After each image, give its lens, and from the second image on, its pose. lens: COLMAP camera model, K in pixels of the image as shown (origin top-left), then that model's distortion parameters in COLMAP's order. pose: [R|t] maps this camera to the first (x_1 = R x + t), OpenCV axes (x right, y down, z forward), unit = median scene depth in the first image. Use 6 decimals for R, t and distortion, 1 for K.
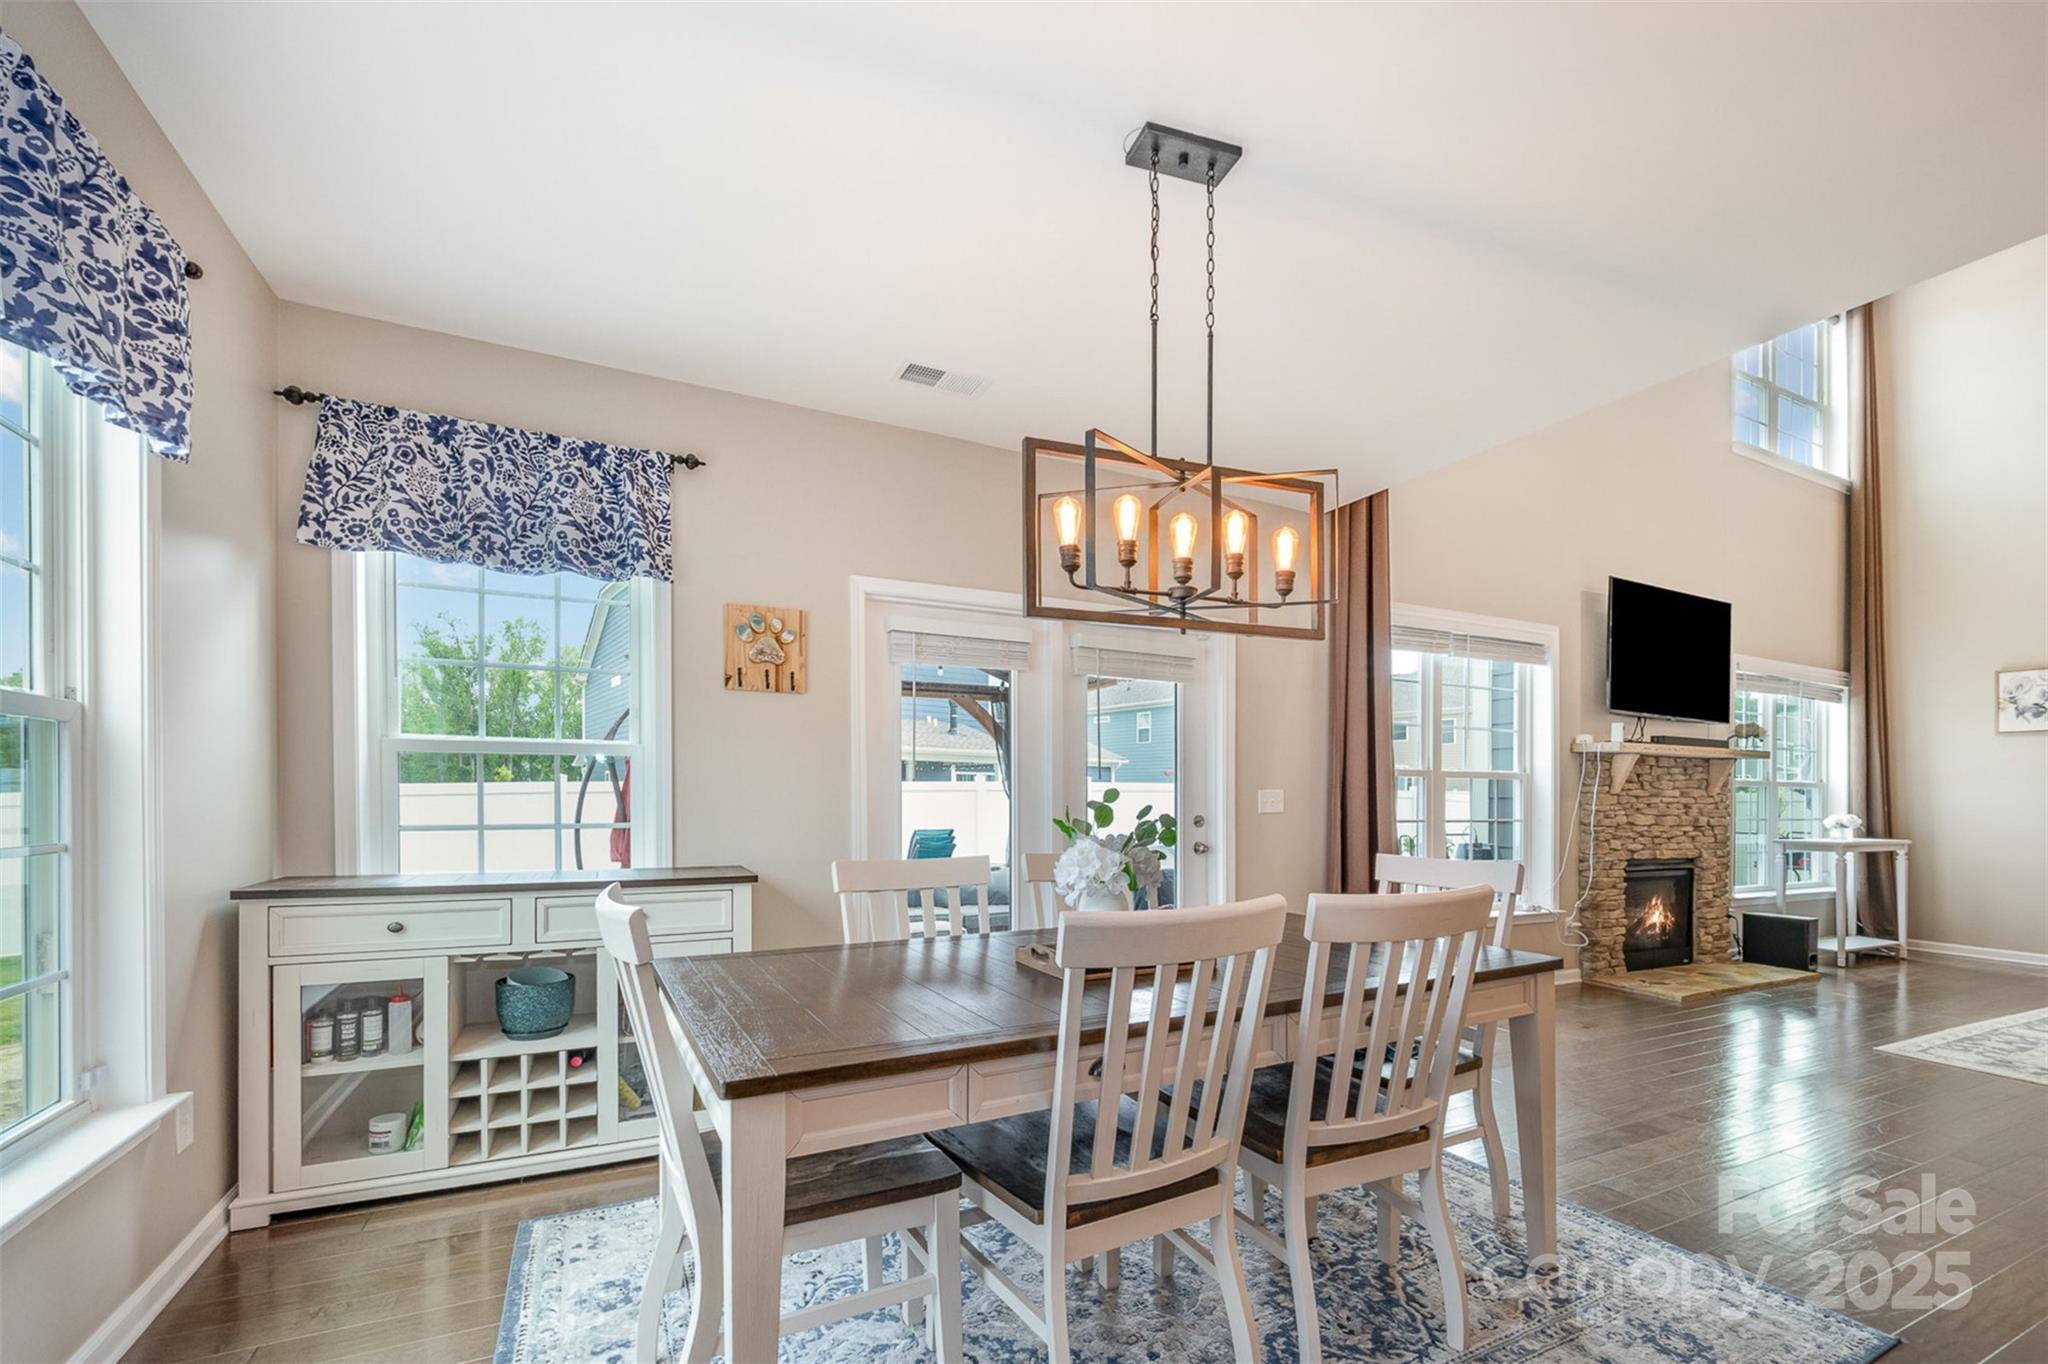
lens RADIAL K [[861.9, 0, 1030.8], [0, 861.9, 799.6], [0, 0, 1]] dist [-0.004153, -0.000914]
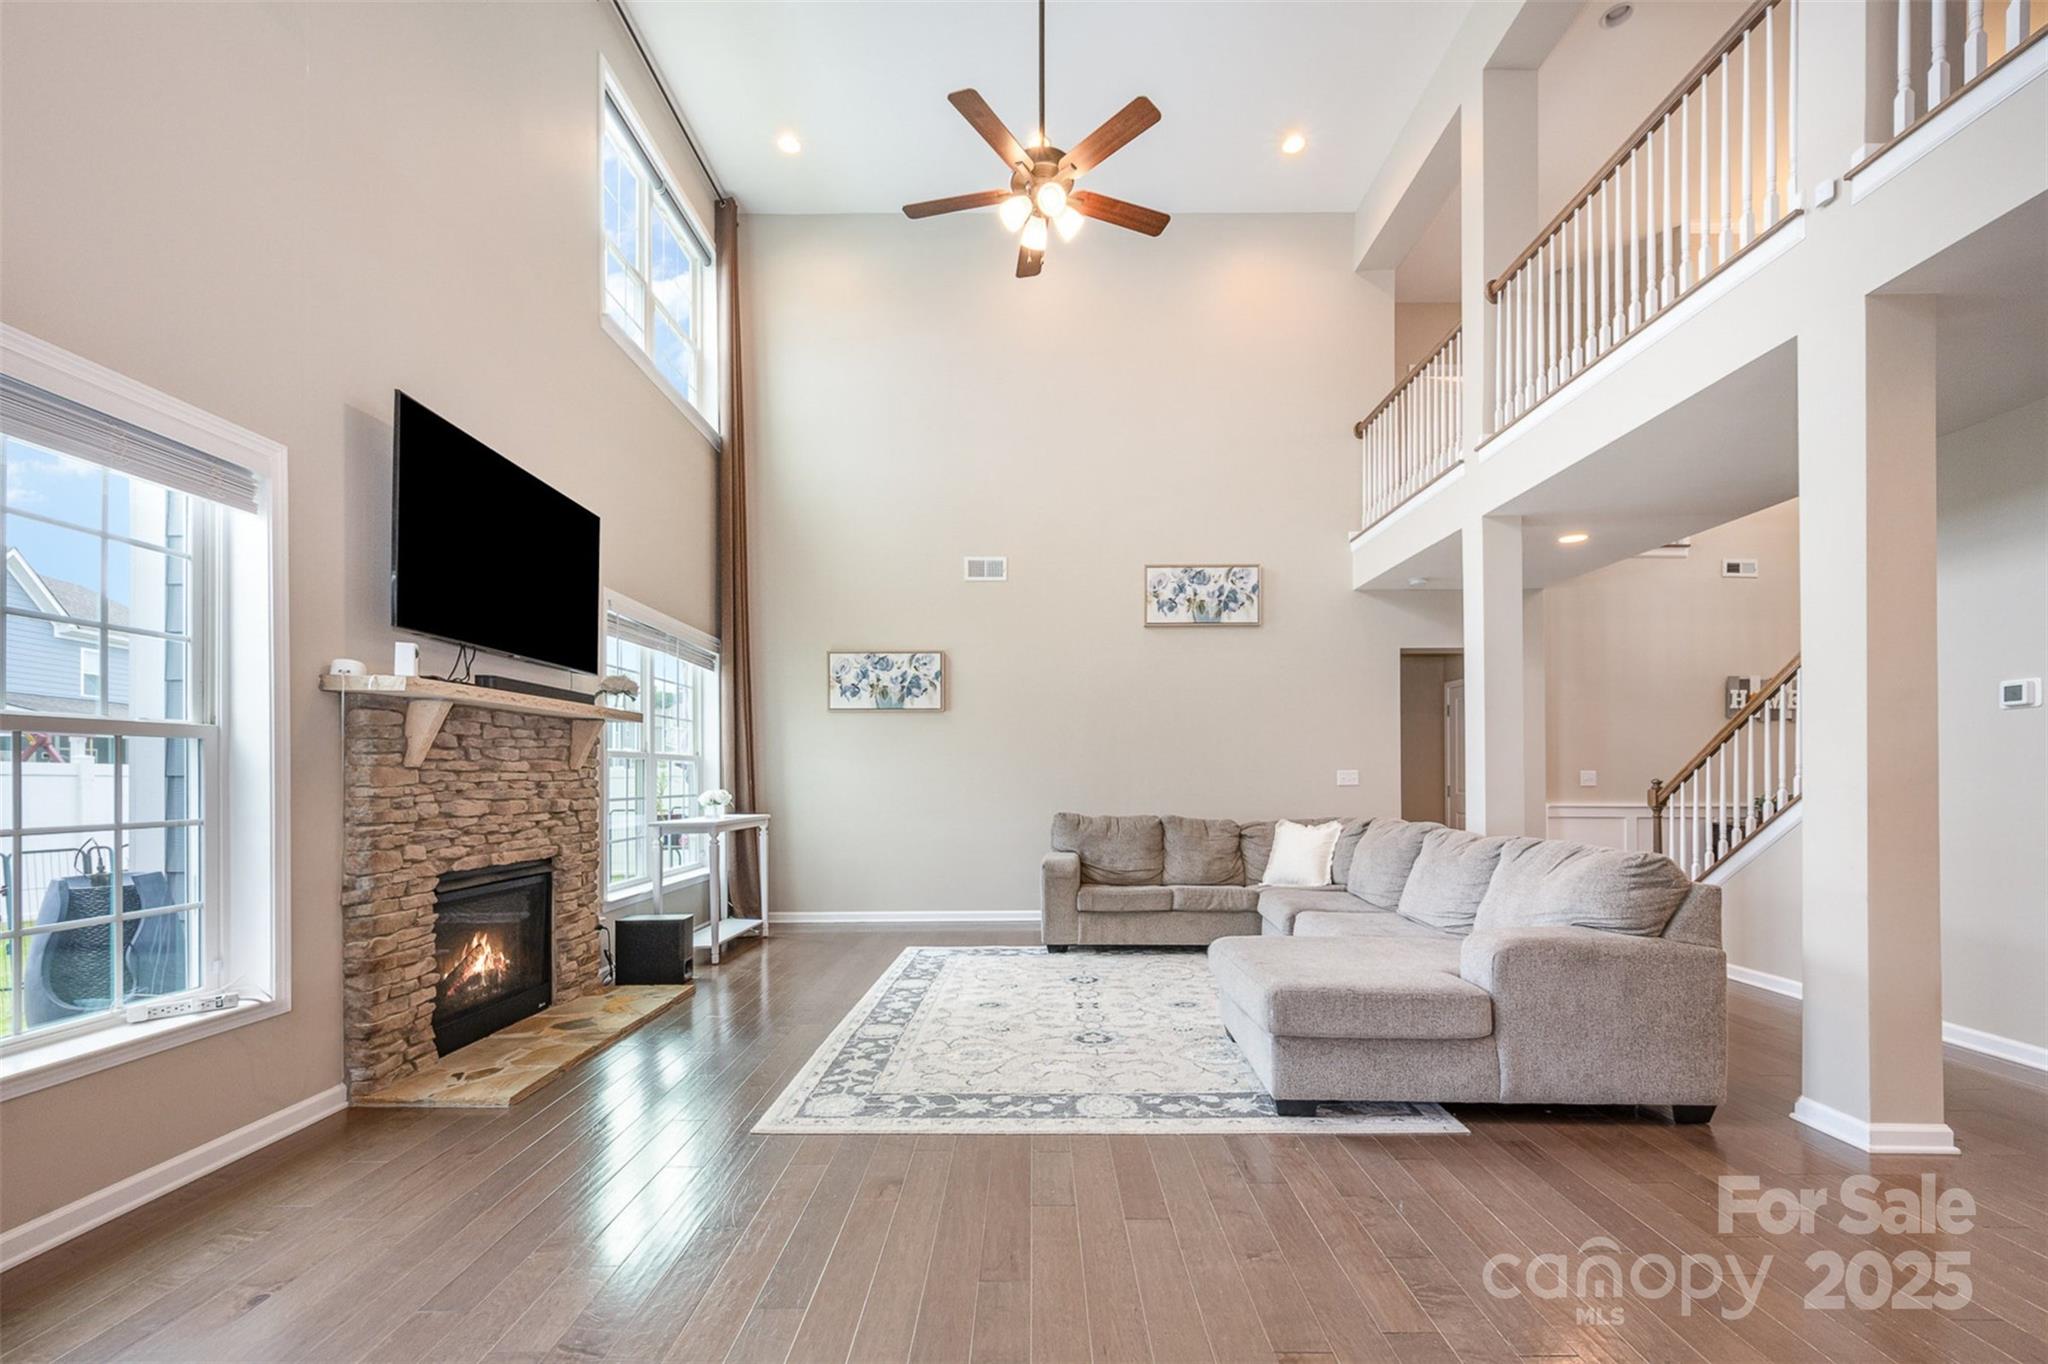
lens RADIAL K [[845.5, 0, 1018.4], [0, 845.5, 755.0], [0, 0, 1]] dist [-0.001778, -0.000140]
pose [[0.455928, 0.009956, 0.889961, 0.329119], [0.013108, 0.999754, -0.017900, 0.000954], [-0.889920, 0.019827, 0.455686, 0.340497]]
